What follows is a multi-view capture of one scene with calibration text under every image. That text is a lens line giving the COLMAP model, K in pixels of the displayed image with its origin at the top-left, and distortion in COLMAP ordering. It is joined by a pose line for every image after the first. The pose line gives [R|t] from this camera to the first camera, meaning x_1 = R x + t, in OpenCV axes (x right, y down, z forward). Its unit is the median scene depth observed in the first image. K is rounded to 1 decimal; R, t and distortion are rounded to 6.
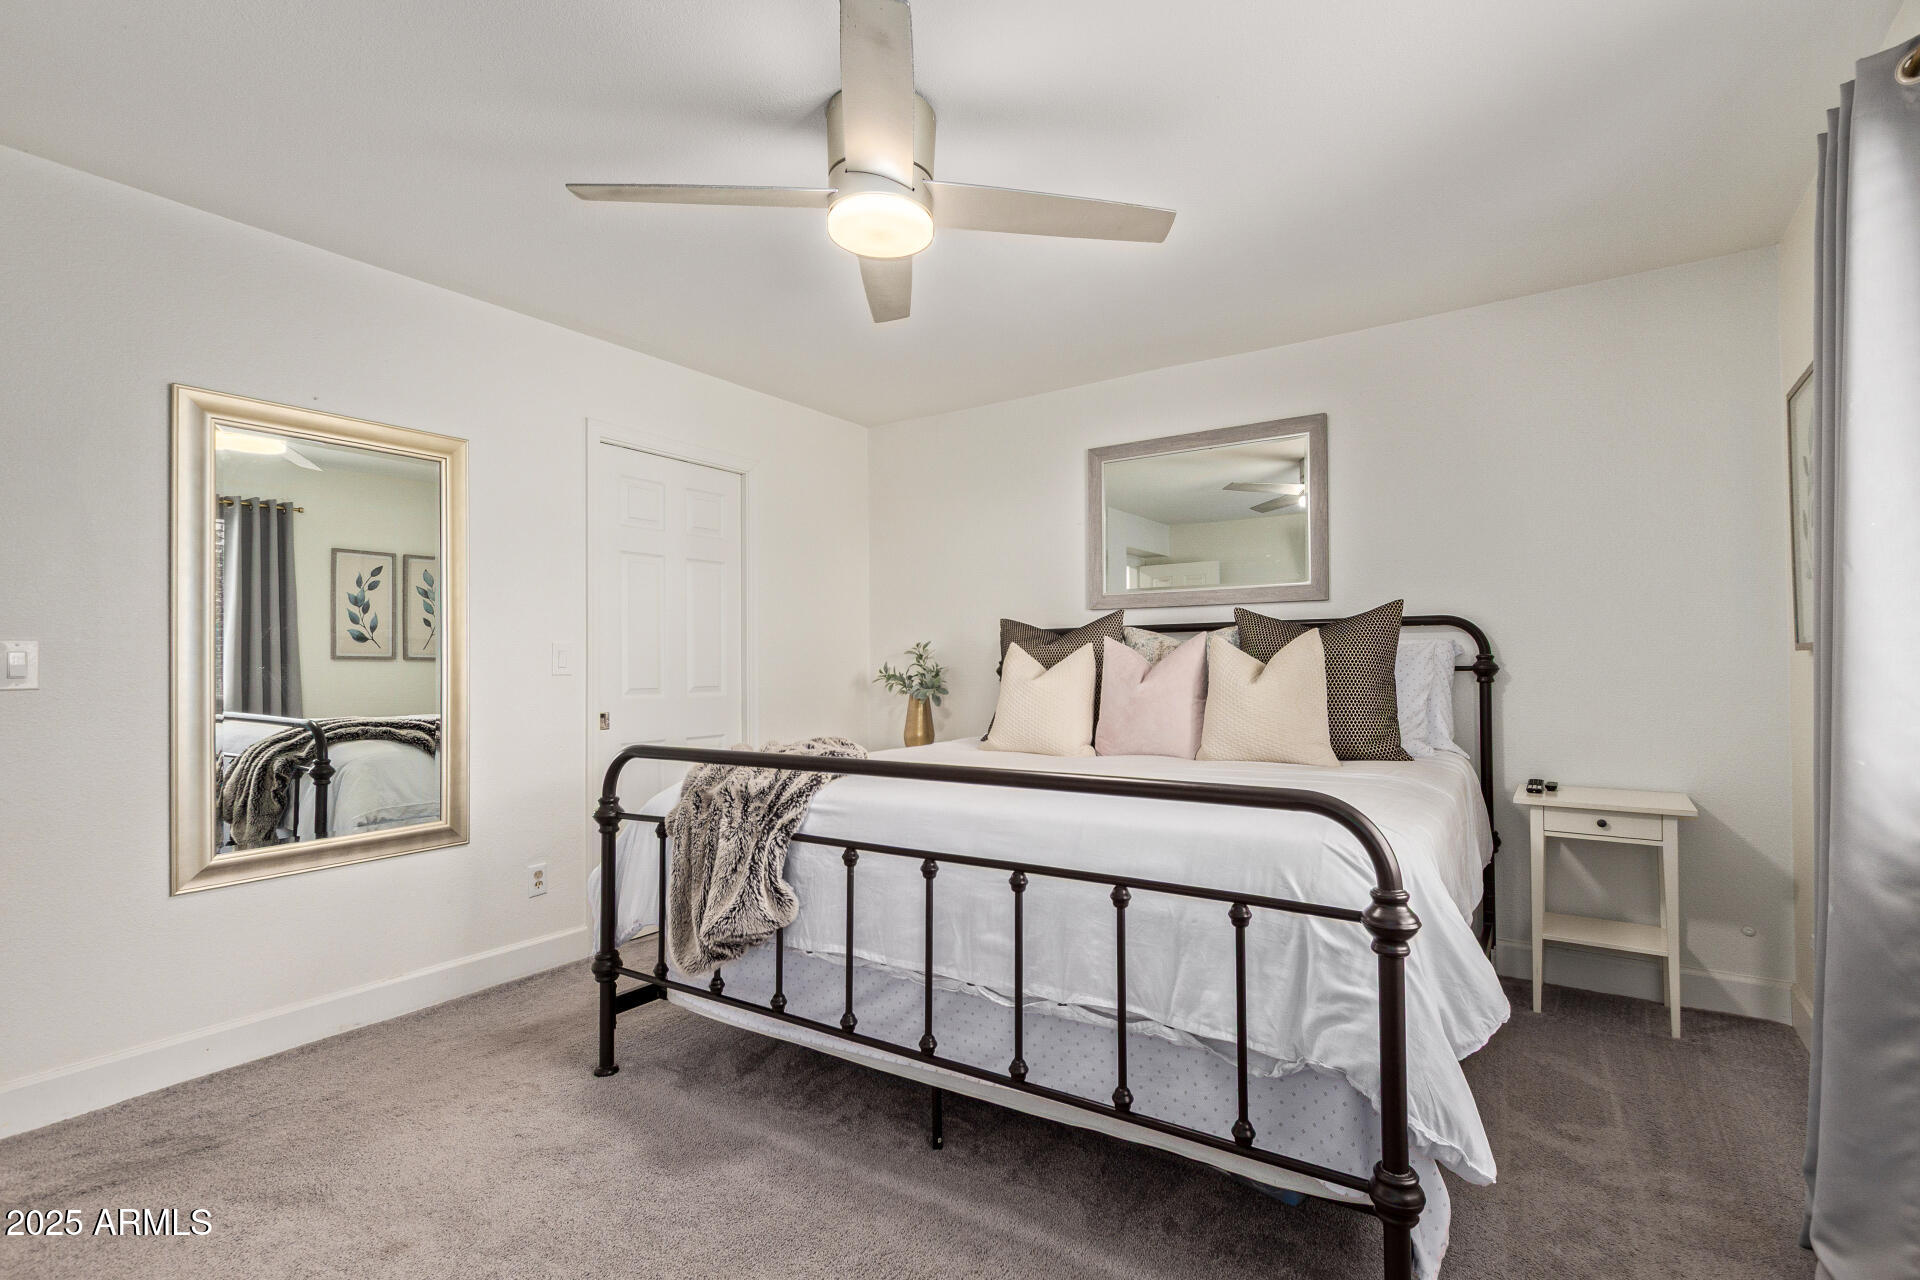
lens RADIAL K [[826.2, 0, 956.6], [0, 826.2, 664.1], [0, 0, 1]] dist [0.006305, 0.000168]
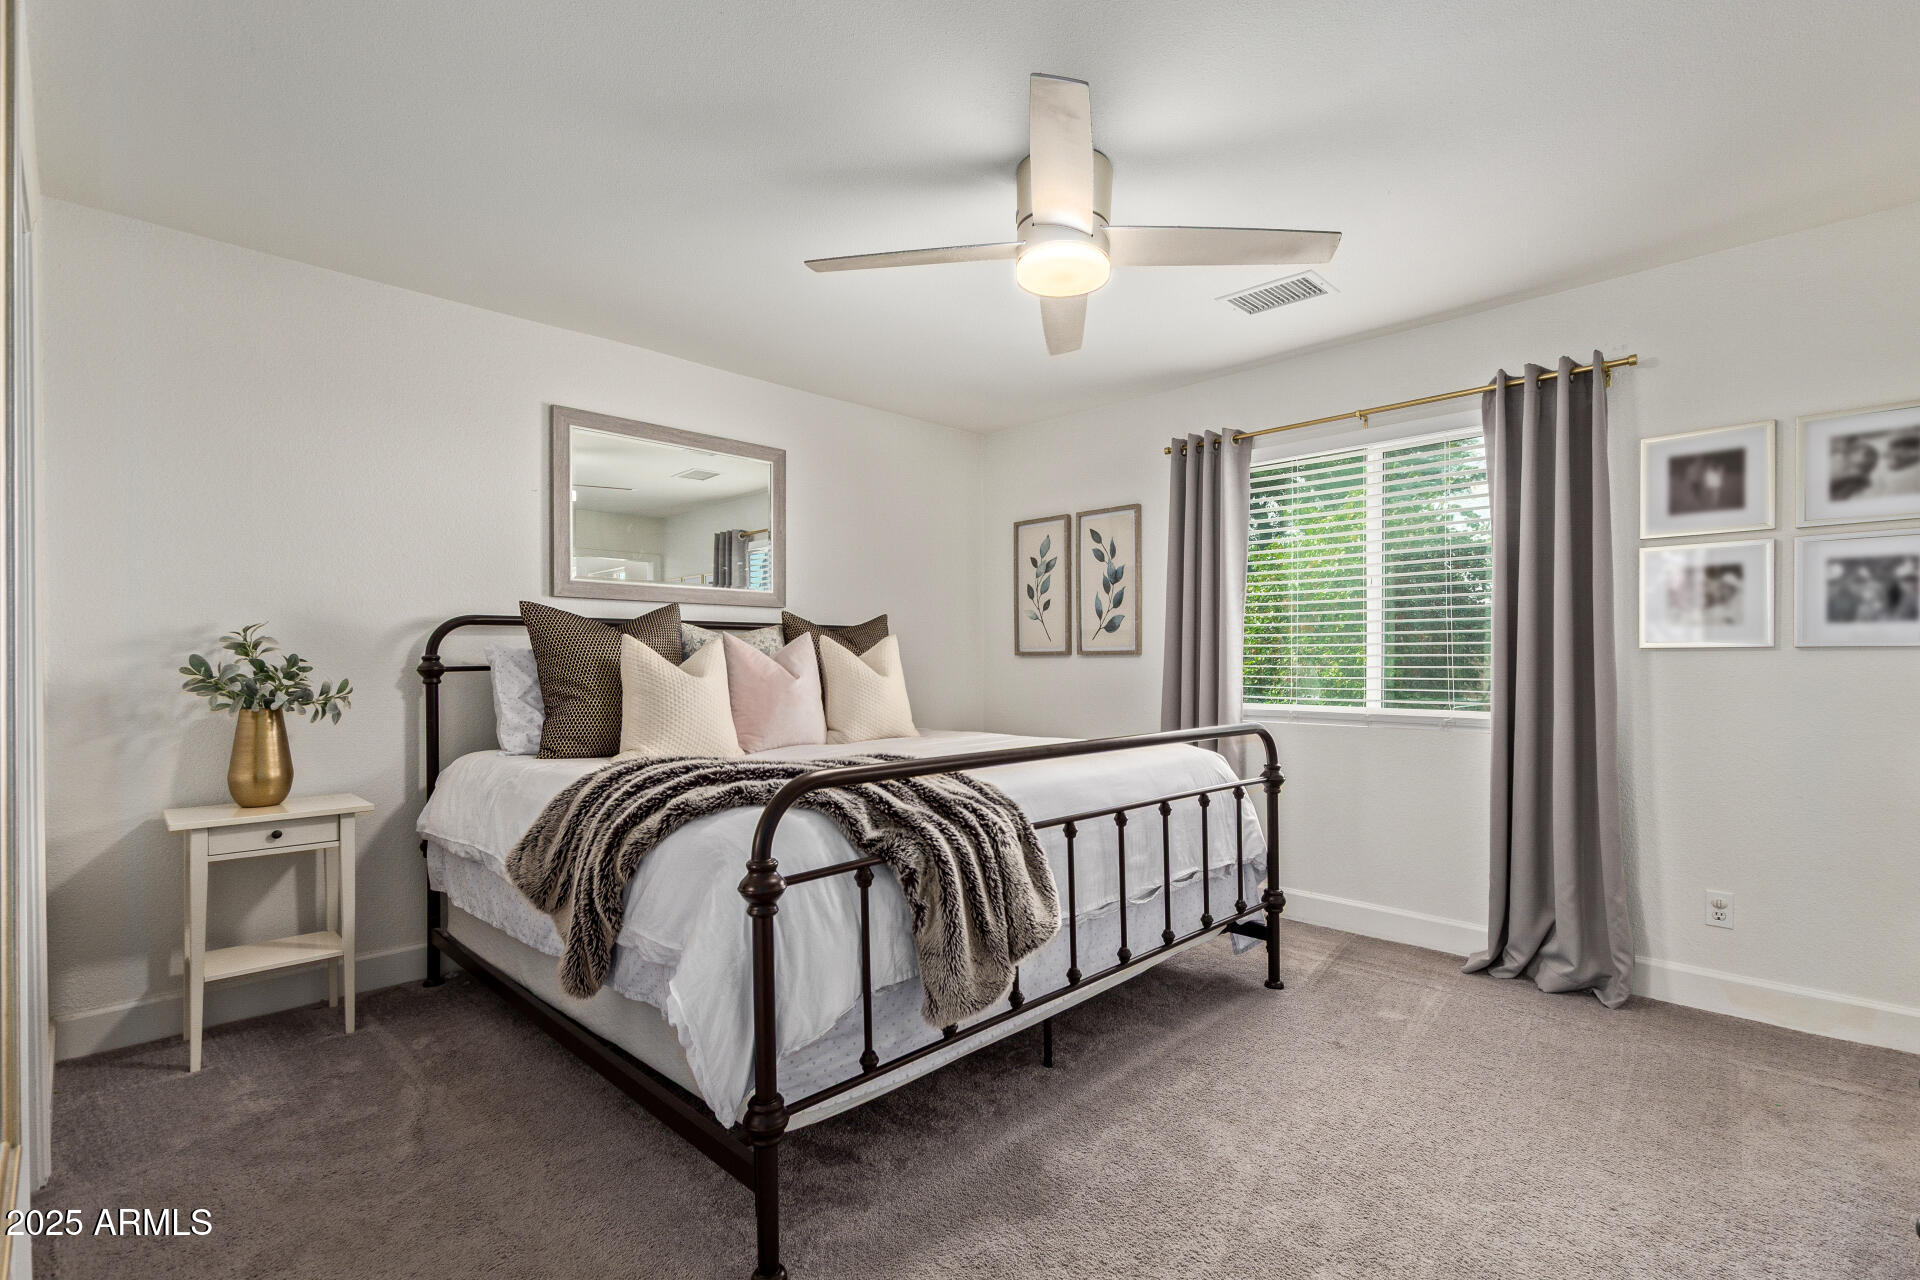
lens RADIAL K [[882.2, 0, 970.8], [0, 882.2, 655.2], [0, 0, 1]] dist [0.005780, 0.000560]
pose [[0.230769, 0.005366, 0.972994, -1.240453], [0.004156, 0.999970, -0.006500, -0.001007], [-0.973000, 0.005544, 0.230740, 0.784556]]
